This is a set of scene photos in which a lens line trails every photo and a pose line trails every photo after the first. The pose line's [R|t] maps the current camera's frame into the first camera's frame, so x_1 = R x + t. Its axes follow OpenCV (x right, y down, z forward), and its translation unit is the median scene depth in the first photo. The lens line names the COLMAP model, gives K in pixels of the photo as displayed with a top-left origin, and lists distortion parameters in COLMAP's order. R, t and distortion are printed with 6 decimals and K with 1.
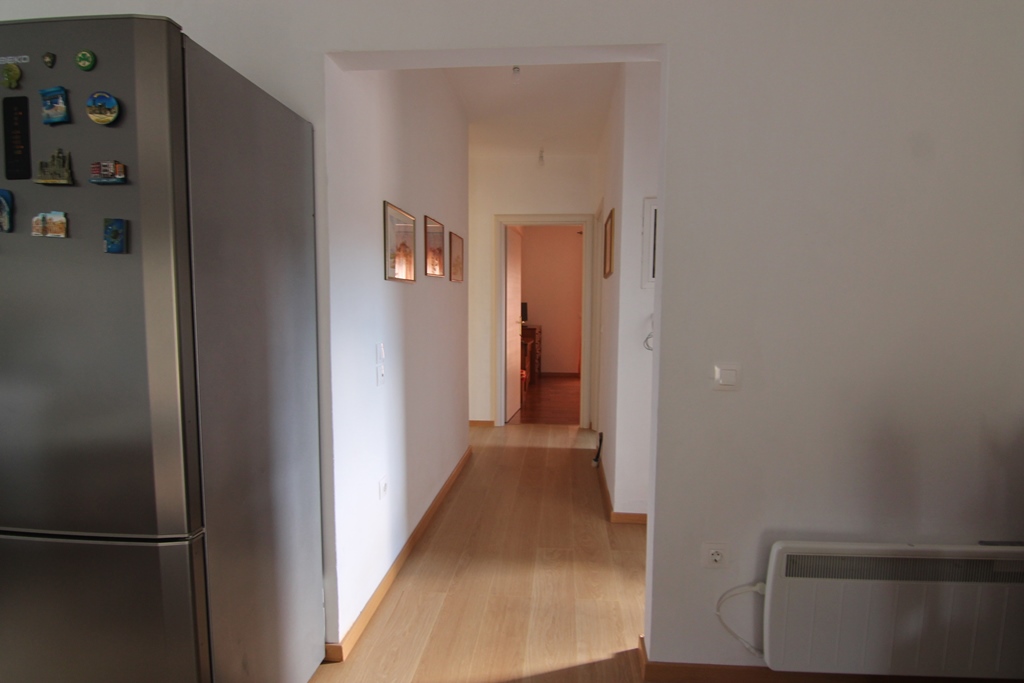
lens RADIAL K [[526.2, 0, 525.0], [0, 526.2, 351.9], [0, 0, 1]] dist [-0.003084, -0.013992]
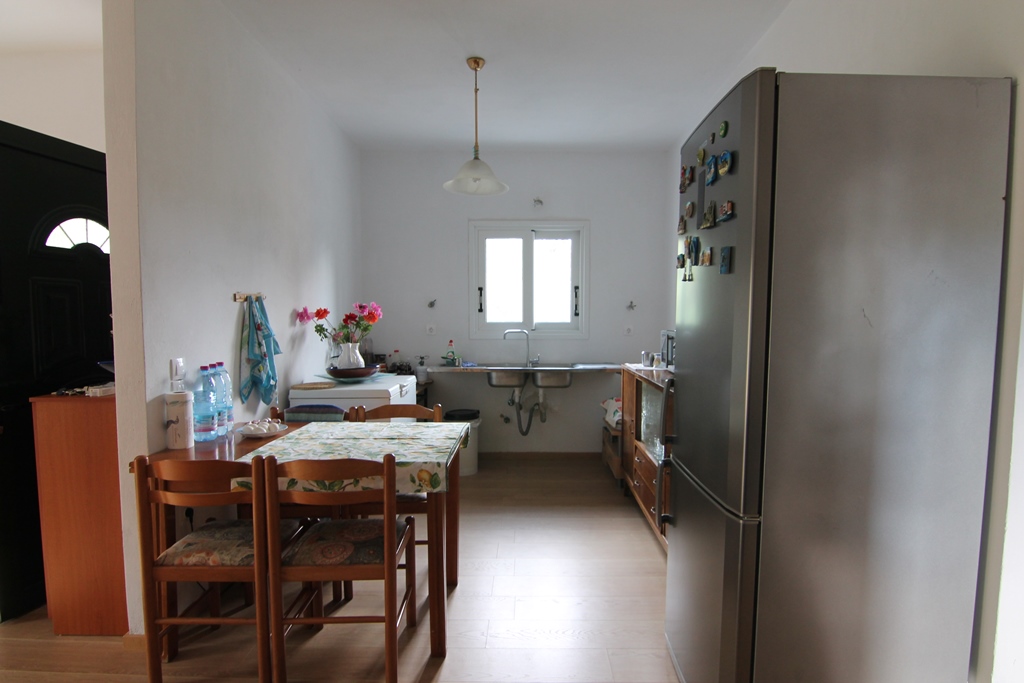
lens RADIAL K [[526.2, 0, 525.0], [0, 526.2, 351.9], [0, 0, 1]] dist [-0.003084, -0.013992]
pose [[0.067662, 0.054891, -0.996197, 0.339455], [-0.097466, 0.994073, 0.048154, -0.009374], [0.992936, 0.093837, 0.072611, 0.314672]]
